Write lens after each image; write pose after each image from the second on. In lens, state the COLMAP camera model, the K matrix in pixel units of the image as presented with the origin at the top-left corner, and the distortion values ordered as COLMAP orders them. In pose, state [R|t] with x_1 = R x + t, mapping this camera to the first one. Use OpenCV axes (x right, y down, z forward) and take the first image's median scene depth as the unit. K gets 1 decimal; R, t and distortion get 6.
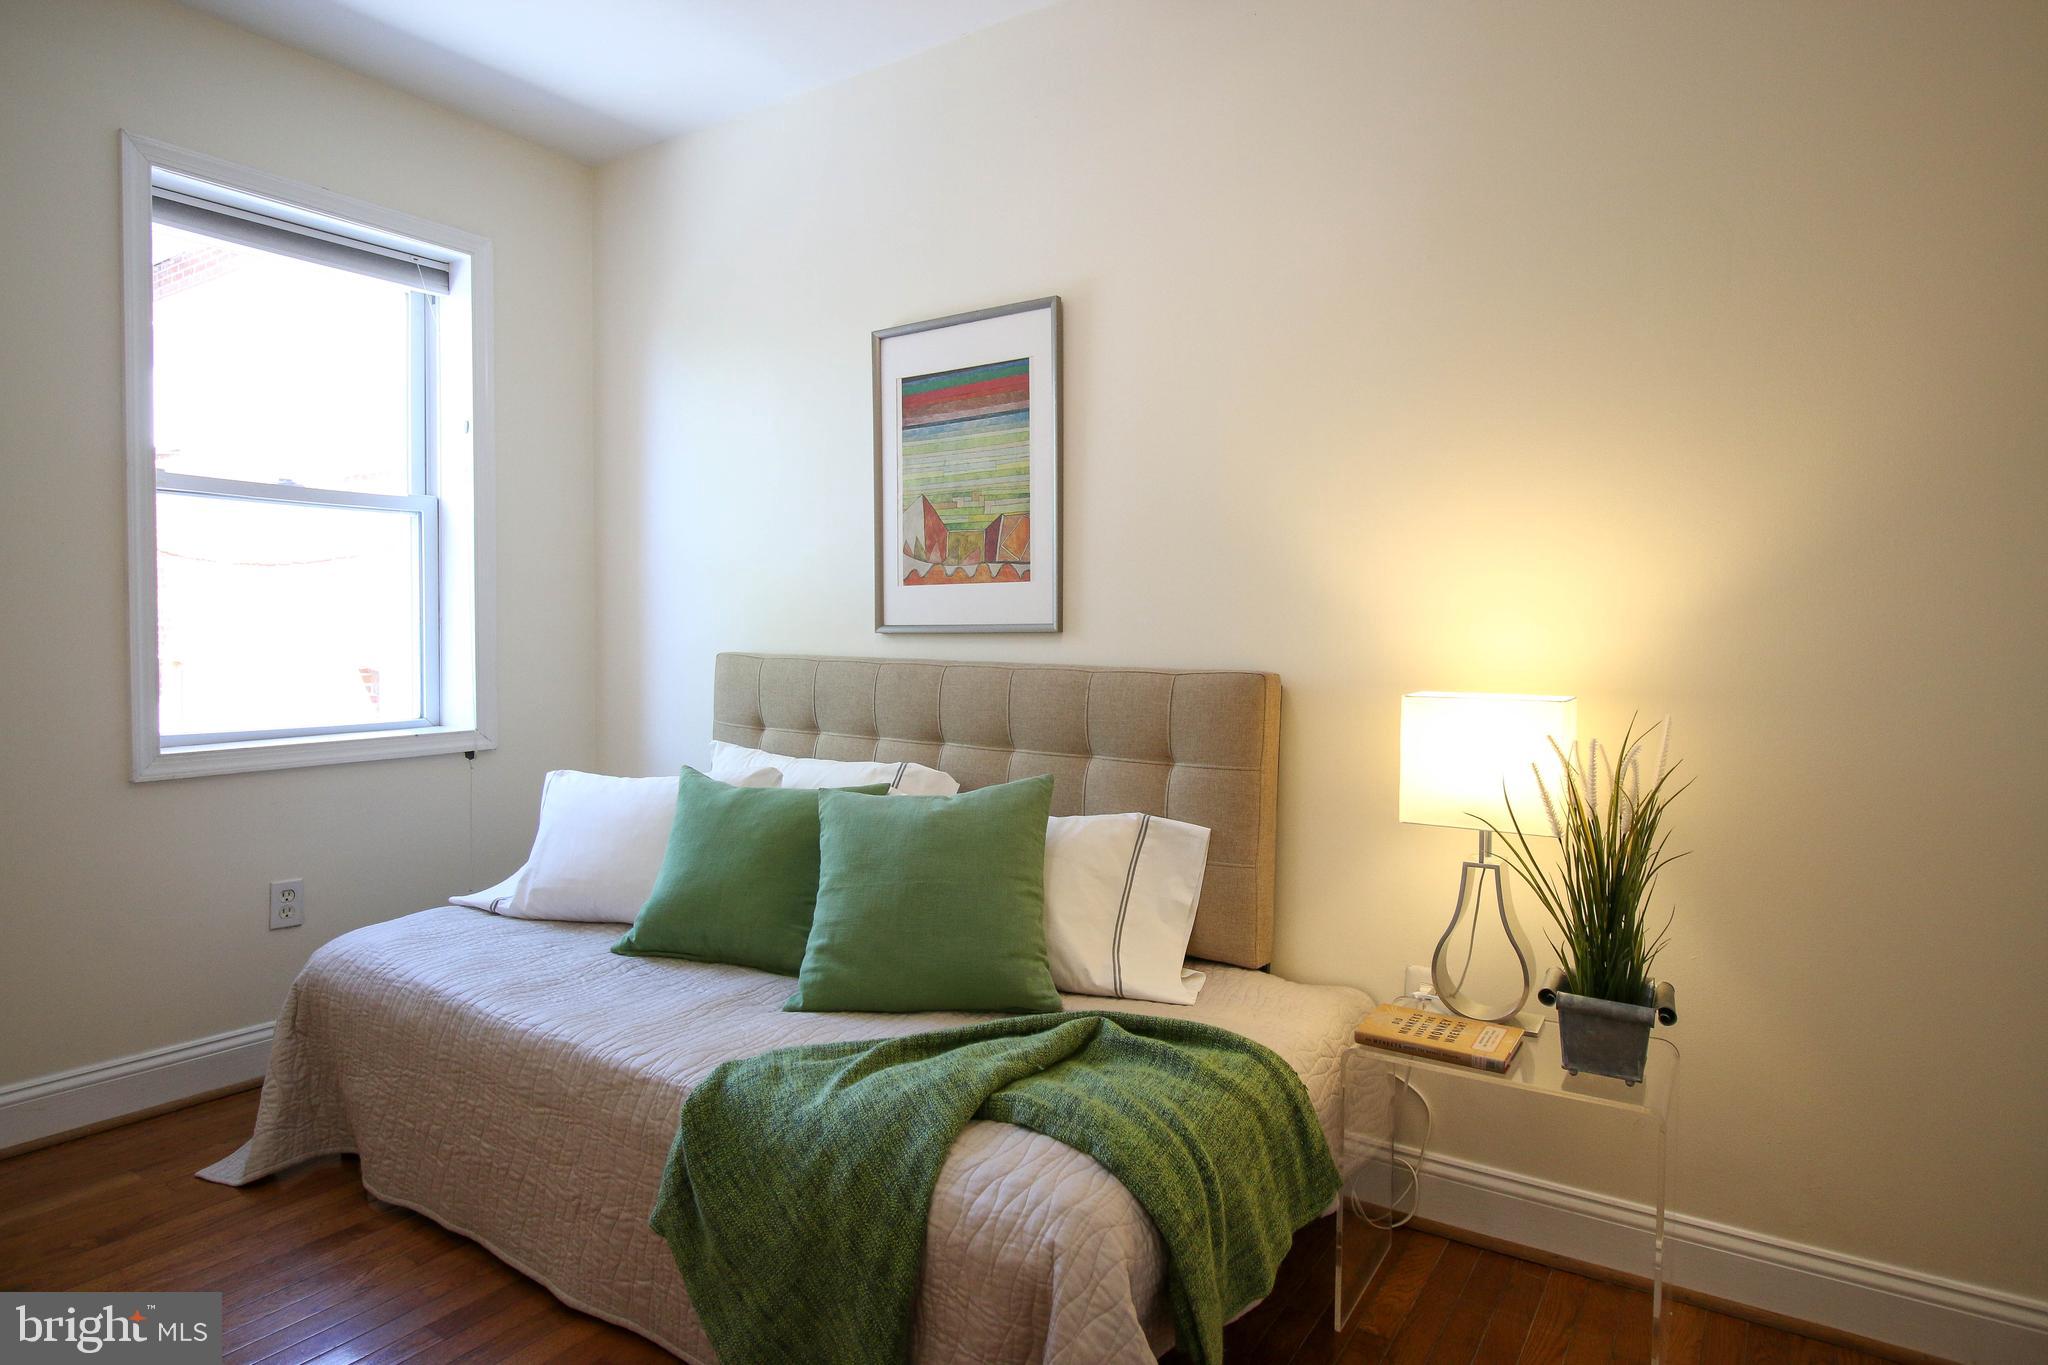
lens RADIAL K [[1108.0, 0, 1030.9], [0, 1108.0, 678.0], [0, 0, 1]] dist [0.005320, 0.000867]
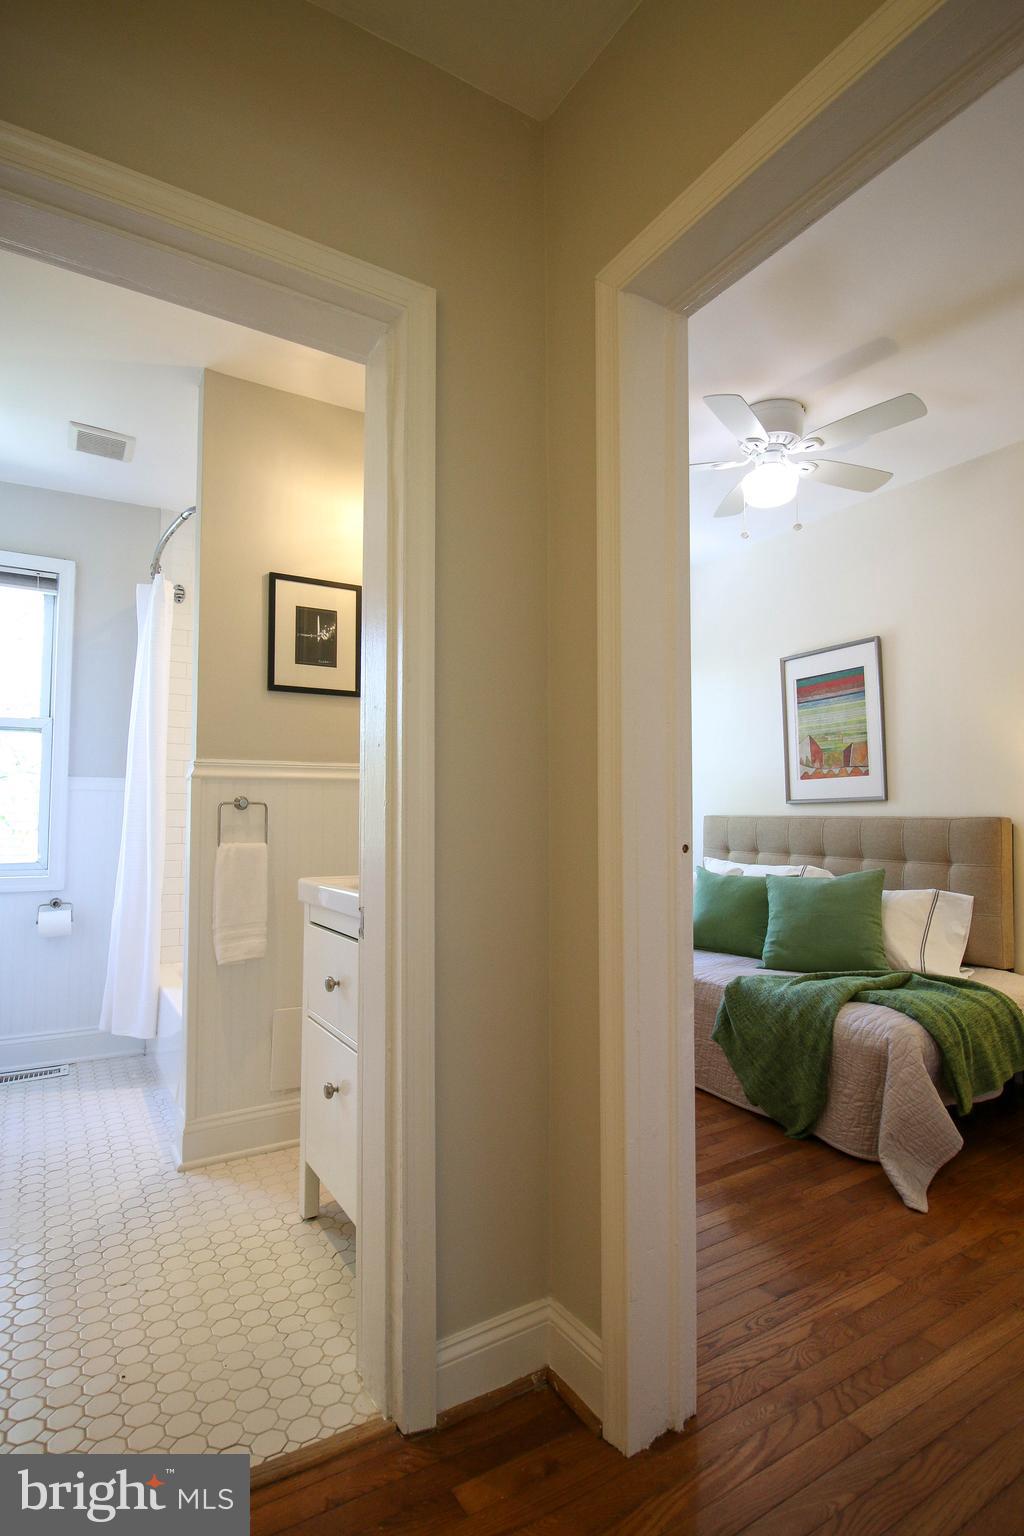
lens RADIAL K [[767.3, 0, 513.9], [0, 767.3, 774.8], [0, 0, 1]] dist [0.001614, -0.005708]
pose [[0.904455, -0.038059, -0.424869, 0.008299], [-0.002172, 0.995588, -0.093806, 0.044319], [0.426564, 0.085766, 0.900382, -0.539537]]
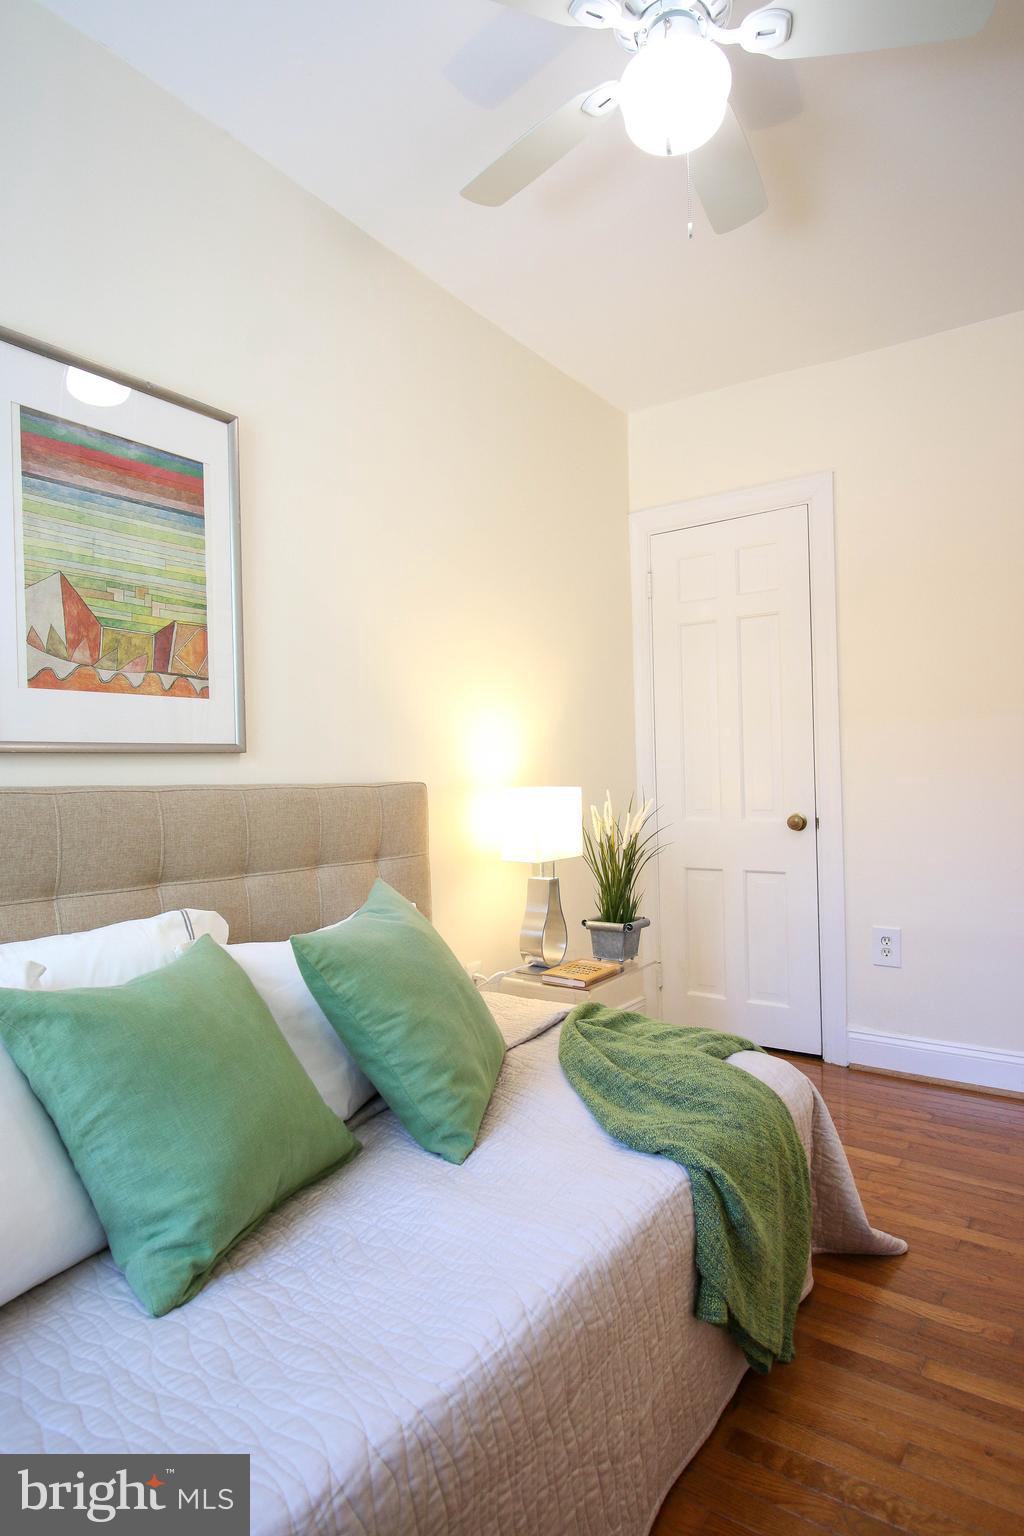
lens RADIAL K [[831.0, 0, 511.8], [0, 831.0, 766.5], [0, 0, 1]] dist [0.005320, 0.000867]
pose [[0.076973, -0.002788, 0.997029, -0.710735], [0.052122, 0.998640, -0.001231, -0.015580], [-0.995670, 0.052062, 0.077013, 0.714620]]
